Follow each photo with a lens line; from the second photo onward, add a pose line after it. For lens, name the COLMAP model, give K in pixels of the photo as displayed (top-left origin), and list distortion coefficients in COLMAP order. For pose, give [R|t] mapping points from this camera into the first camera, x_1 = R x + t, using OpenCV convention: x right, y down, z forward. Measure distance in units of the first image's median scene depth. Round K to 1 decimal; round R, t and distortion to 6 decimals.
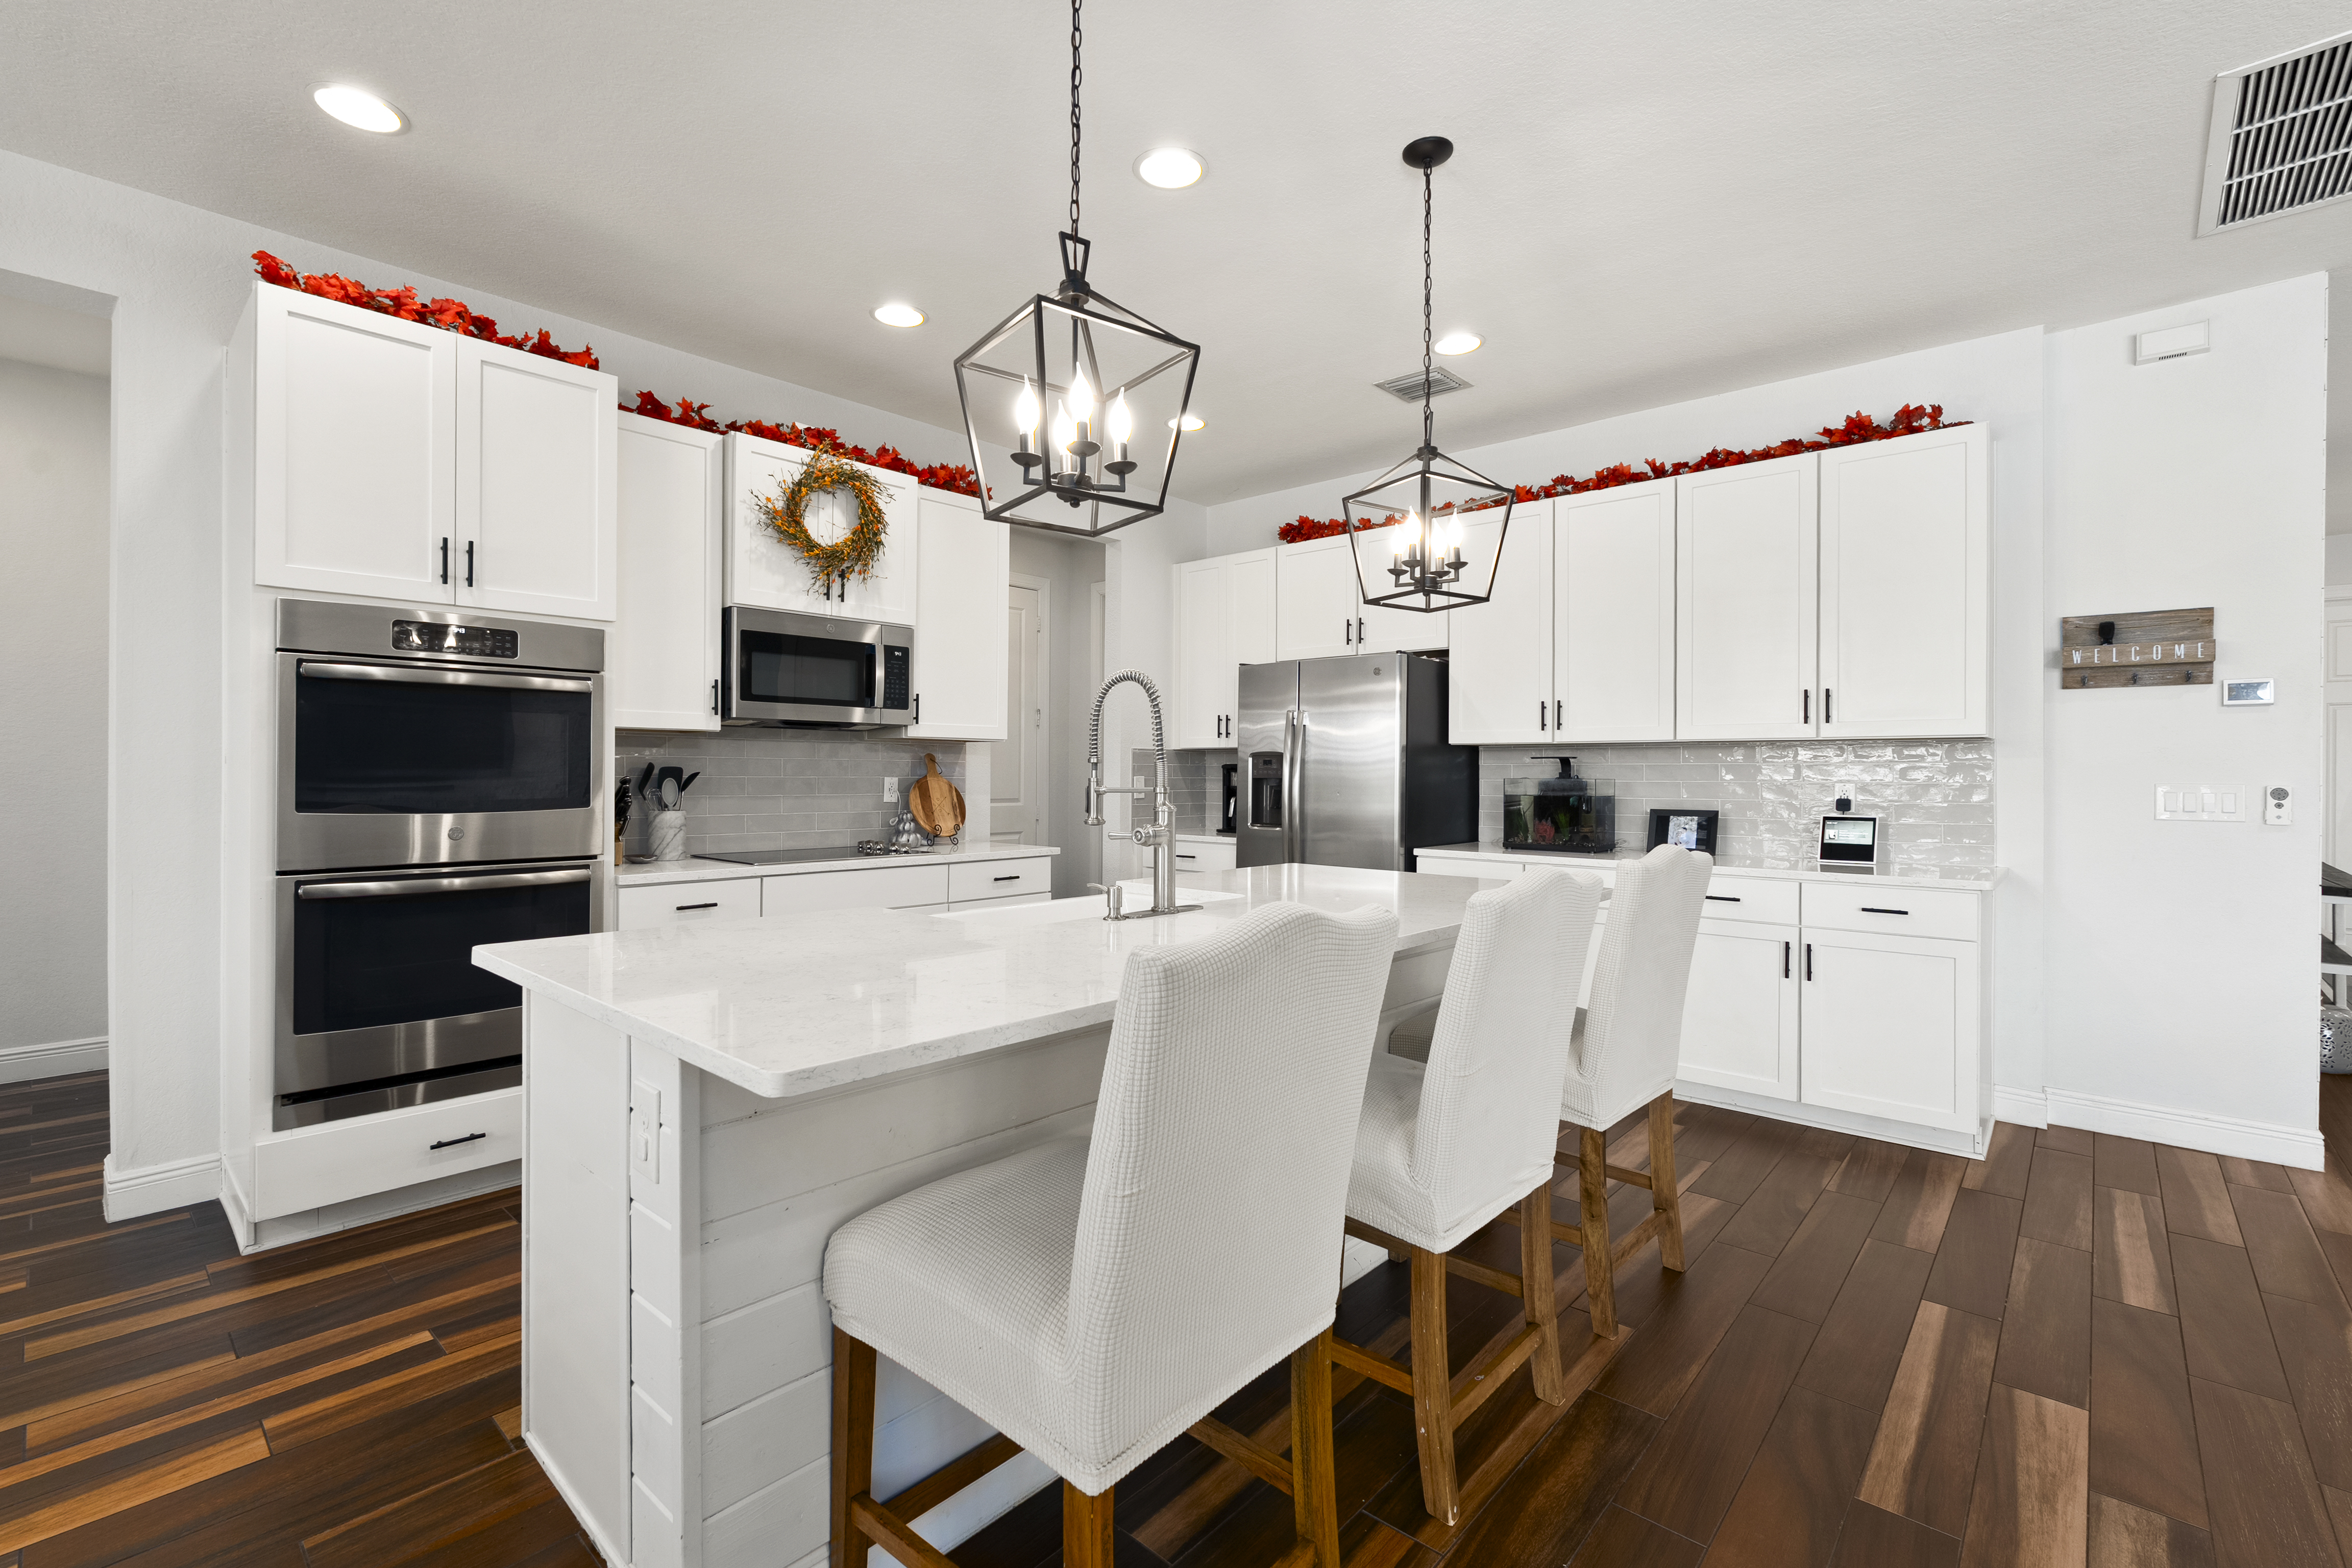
lens RADIAL K [[1034.0, 0, 1178.6], [0, 1034.0, 775.2], [0, 0, 1]] dist [-0.001660, -0.000919]
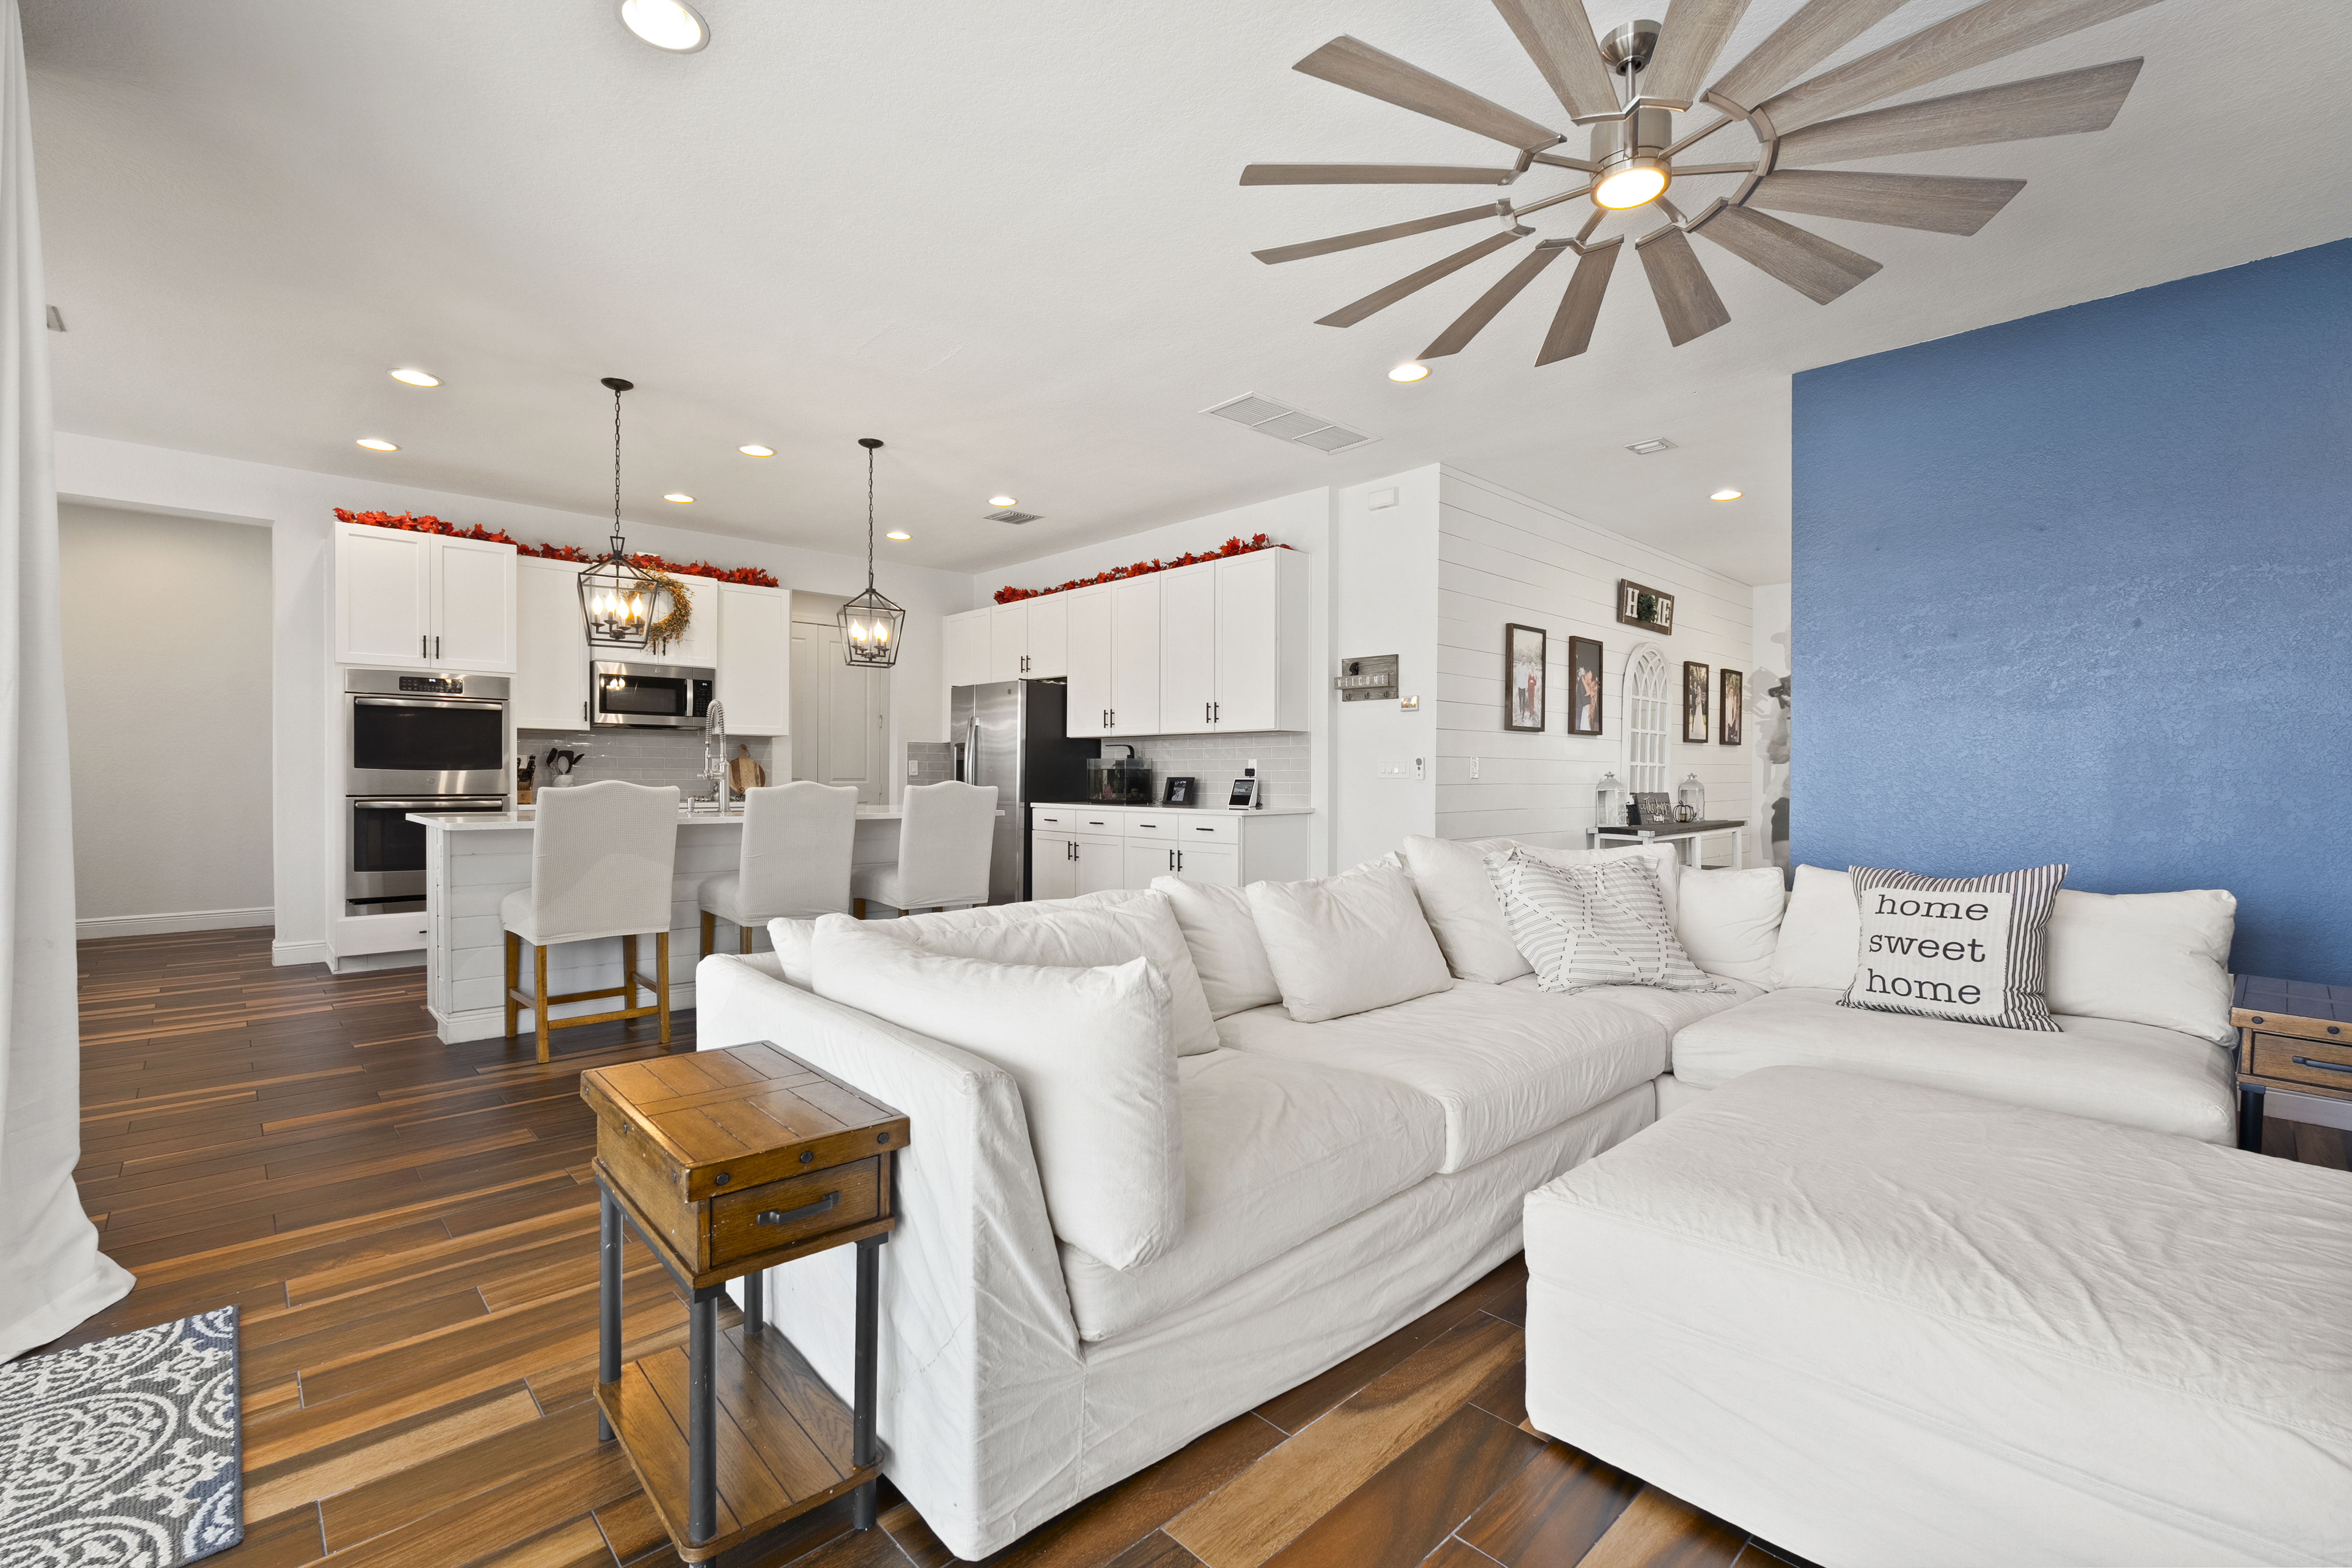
lens RADIAL K [[1027.6, 0, 1174.1], [0, 1027.6, 784.8], [0, 0, 1]] dist [-0.004775, -0.000296]
pose [[0.996581, -0.000316, -0.082622, 0.697967], [0.000925, 0.999973, 0.007340, 0.038601], [0.082618, -0.007391, 0.996554, -0.671977]]
